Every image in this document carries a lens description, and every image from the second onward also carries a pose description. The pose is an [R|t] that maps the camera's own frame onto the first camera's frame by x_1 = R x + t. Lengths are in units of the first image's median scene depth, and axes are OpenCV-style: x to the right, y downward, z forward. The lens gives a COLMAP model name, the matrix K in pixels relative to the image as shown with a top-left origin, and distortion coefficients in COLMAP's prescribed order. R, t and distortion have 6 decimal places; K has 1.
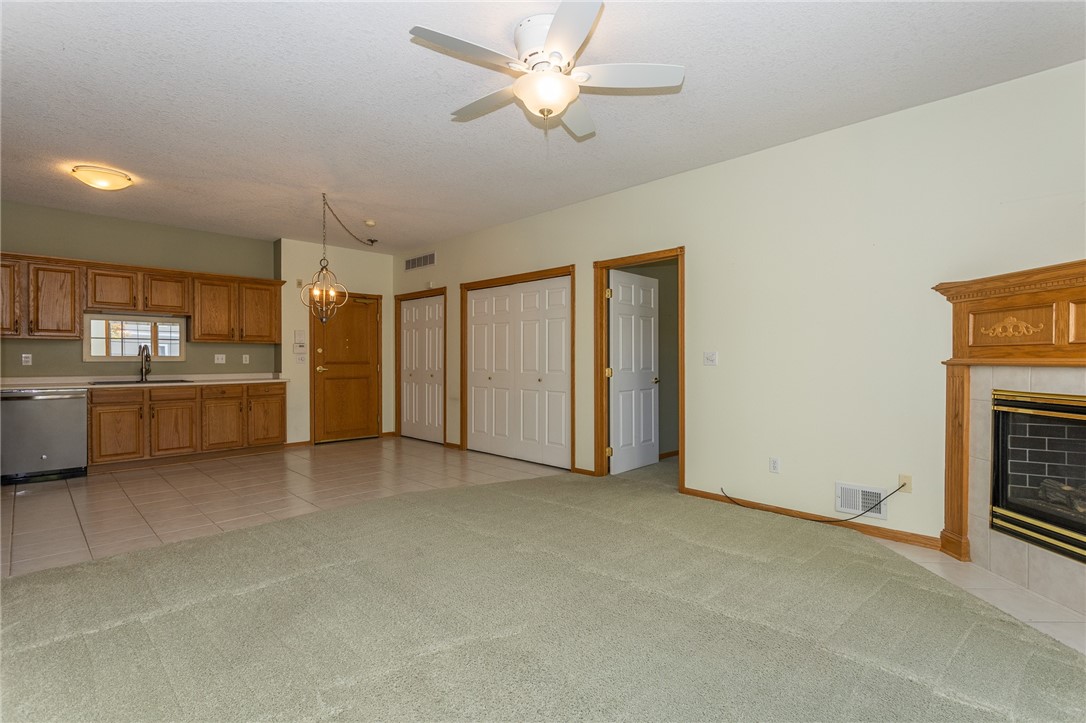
lens RADIAL K [[515.7, 0, 548.2], [0, 515.7, 360.1], [0, 0, 1]] dist [0.002576, 0.002064]
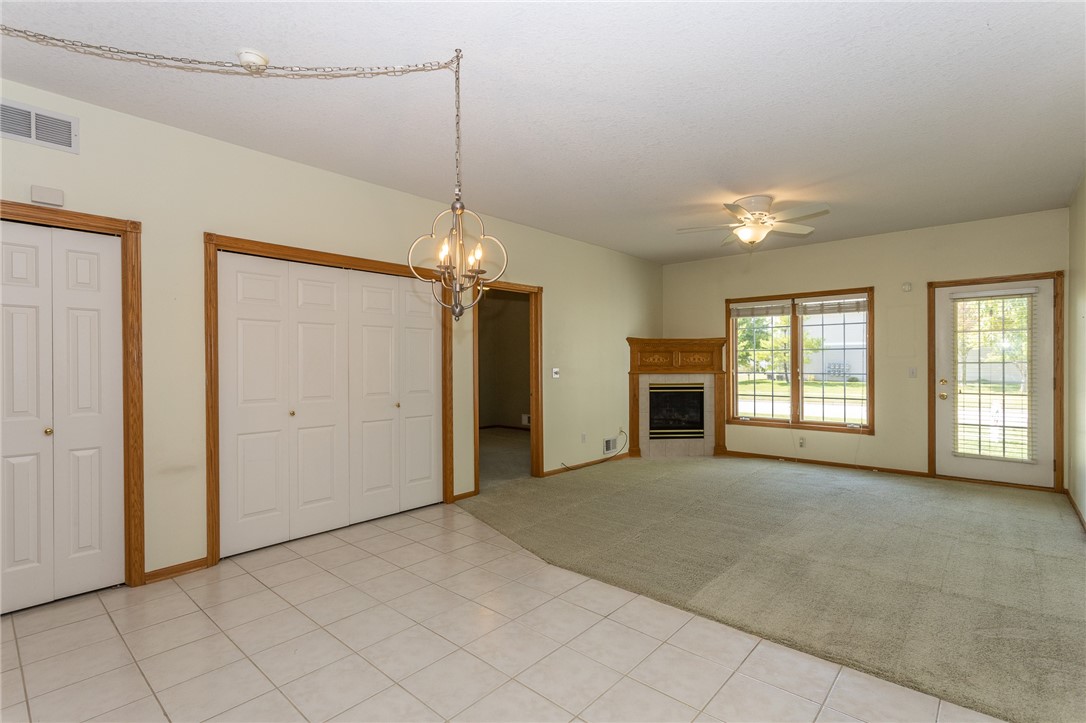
lens RADIAL K [[515.7, 0, 545.9], [0, 515.7, 364.1], [0, 0, 1]] dist [0.002576, 0.002064]
pose [[-0.052193, -0.005621, 0.998621, -1.519679], [0.004515, 0.999973, 0.005865, -0.050306], [-0.998627, 0.004815, -0.052166, 1.549055]]
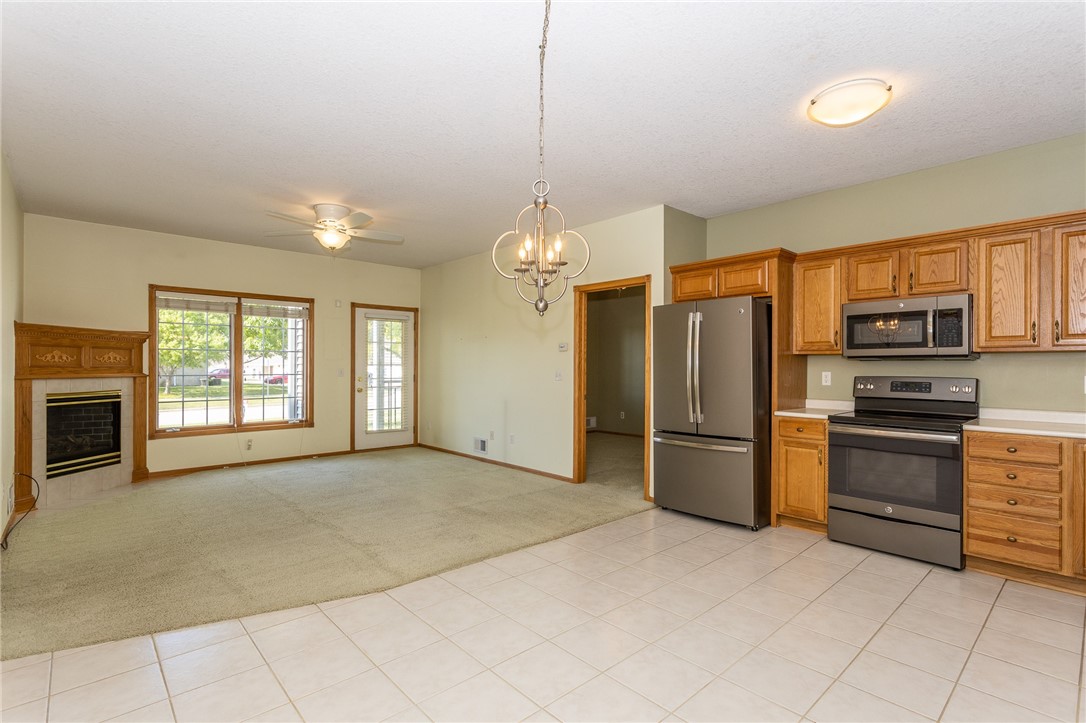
lens RADIAL K [[515.7, 0, 553.0], [0, 515.7, 367.7], [0, 0, 1]] dist [0.002576, 0.002064]
pose [[-0.998911, -0.004722, 0.046423, -0.771077], [-0.004582, 0.999985, 0.003115, -0.035751], [-0.046437, 0.002898, -0.998917, 2.433408]]
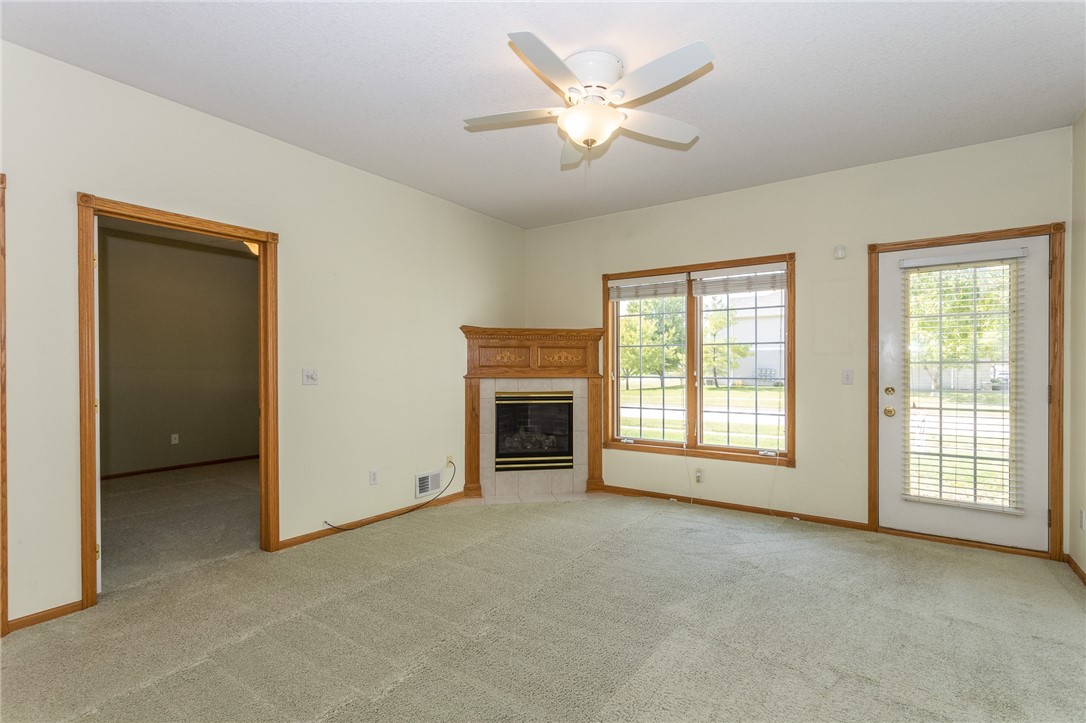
lens RADIAL K [[515.7, 0, 548.8], [0, 515.7, 366.8], [0, 0, 1]] dist [0.002576, 0.002064]
pose [[-0.166750, -0.003402, 0.985993, -0.846447], [-0.000181, 0.999994, 0.003420, -0.032049], [-0.985999, 0.000392, -0.166750, 1.059762]]
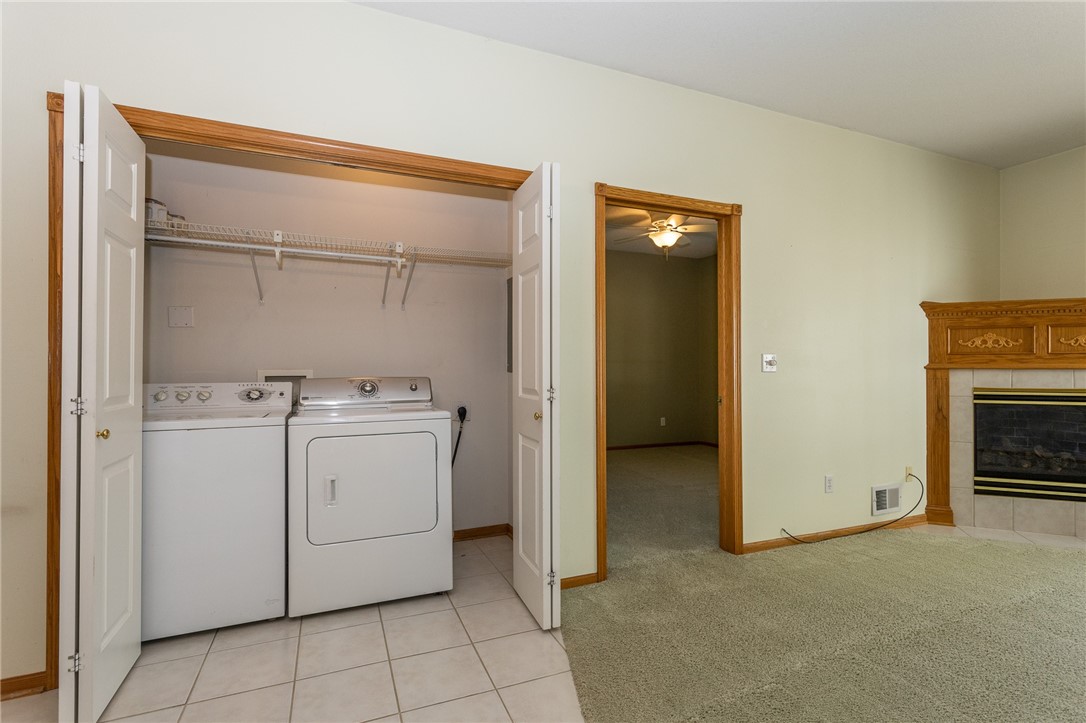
lens RADIAL K [[515.7, 0, 545.6], [0, 515.7, 362.8], [0, 0, 1]] dist [0.002576, 0.002064]
pose [[0.382569, 0.004696, 0.923915, -0.729062], [0.000637, 0.999986, -0.005347, 0.000406], [-0.923927, 0.002634, 0.382560, 1.428488]]
